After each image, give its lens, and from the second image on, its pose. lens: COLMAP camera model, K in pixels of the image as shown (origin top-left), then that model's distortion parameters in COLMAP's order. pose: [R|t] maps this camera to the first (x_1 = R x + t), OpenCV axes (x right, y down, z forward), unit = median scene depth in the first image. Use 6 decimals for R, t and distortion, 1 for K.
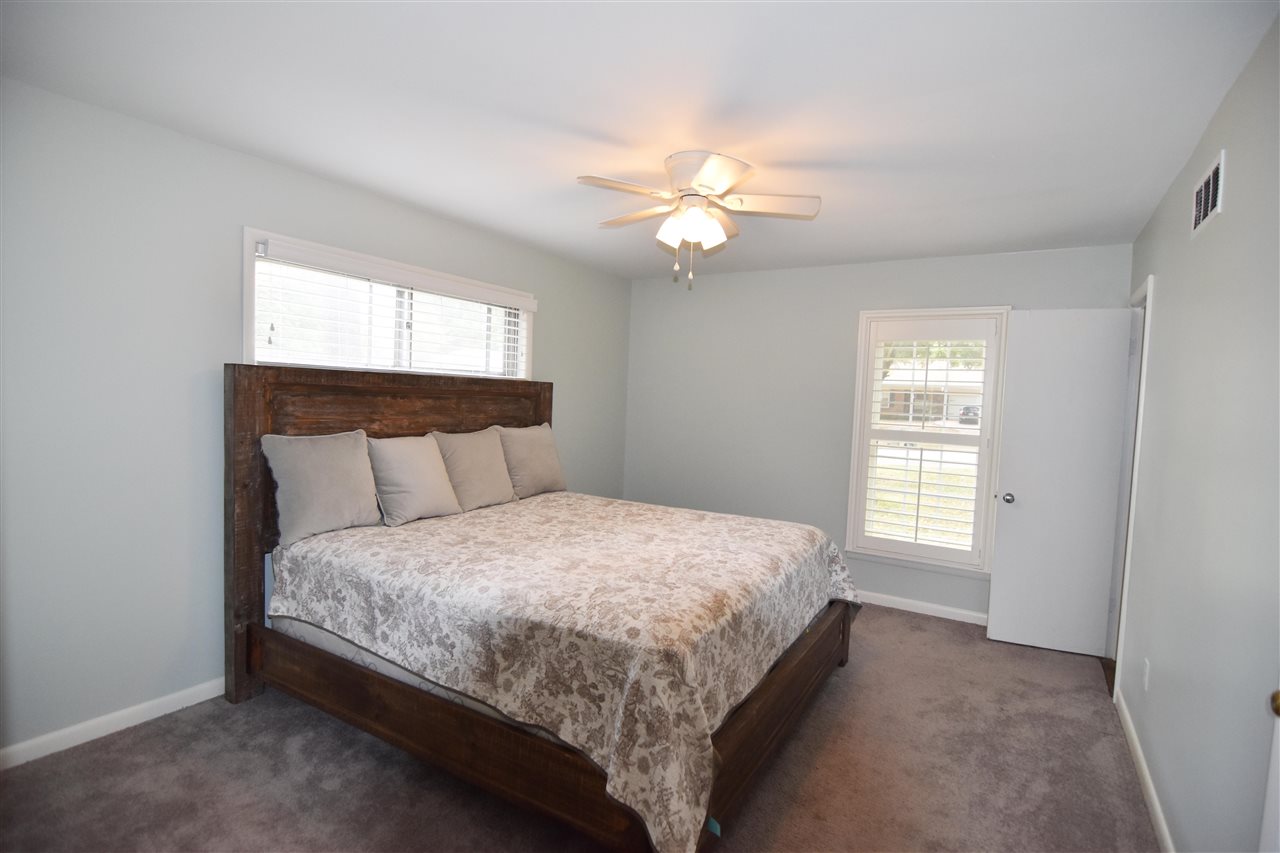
lens RADIAL K [[618.4, 0, 639.7], [0, 618.4, 422.6], [0, 0, 1]] dist [-0.009340, -0.007047]
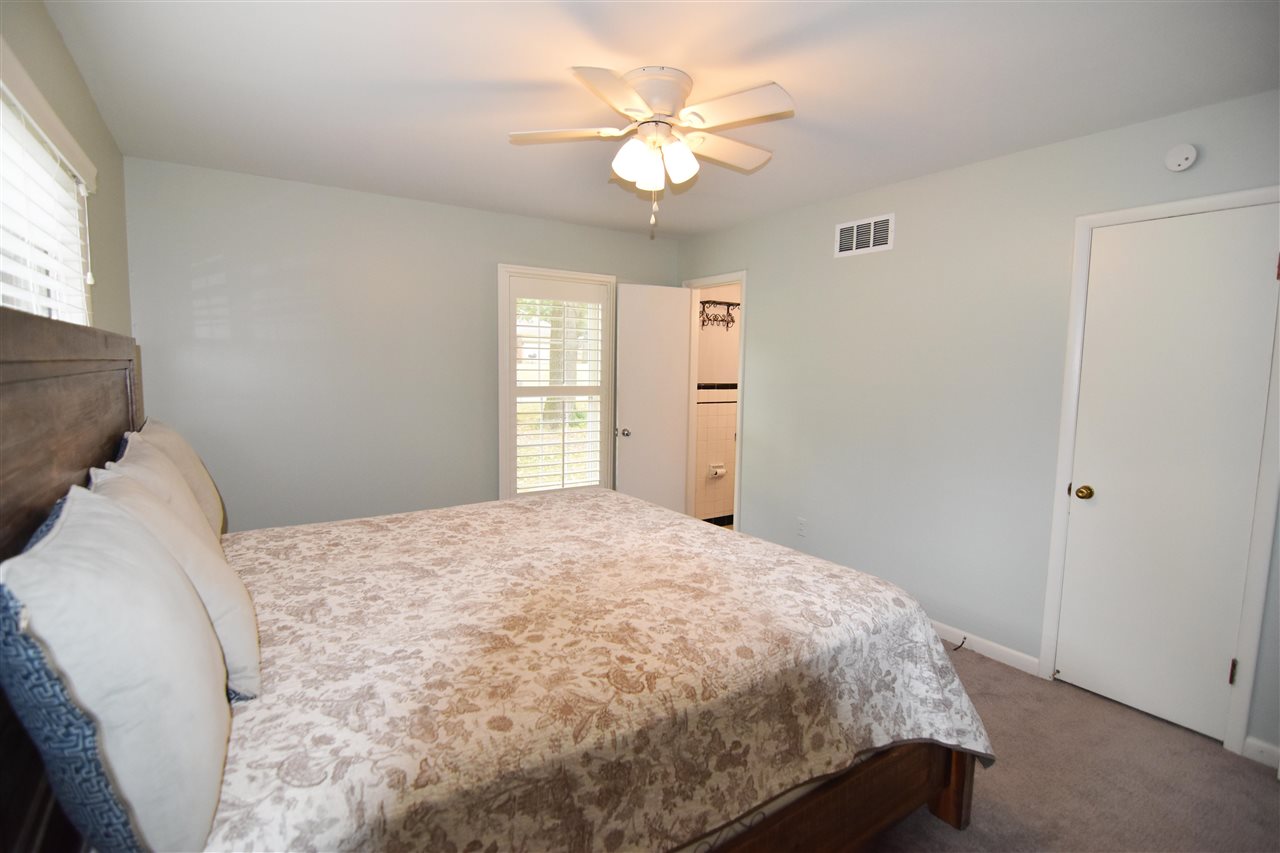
lens RADIAL K [[618.4, 0, 644.6], [0, 618.4, 423.6], [0, 0, 1]] dist [-0.009340, -0.007047]
pose [[0.408613, -0.119924, 0.904795, -0.718366], [0.040275, 0.992734, 0.113391, -0.055998], [-0.911819, -0.009892, 0.410473, 0.655213]]
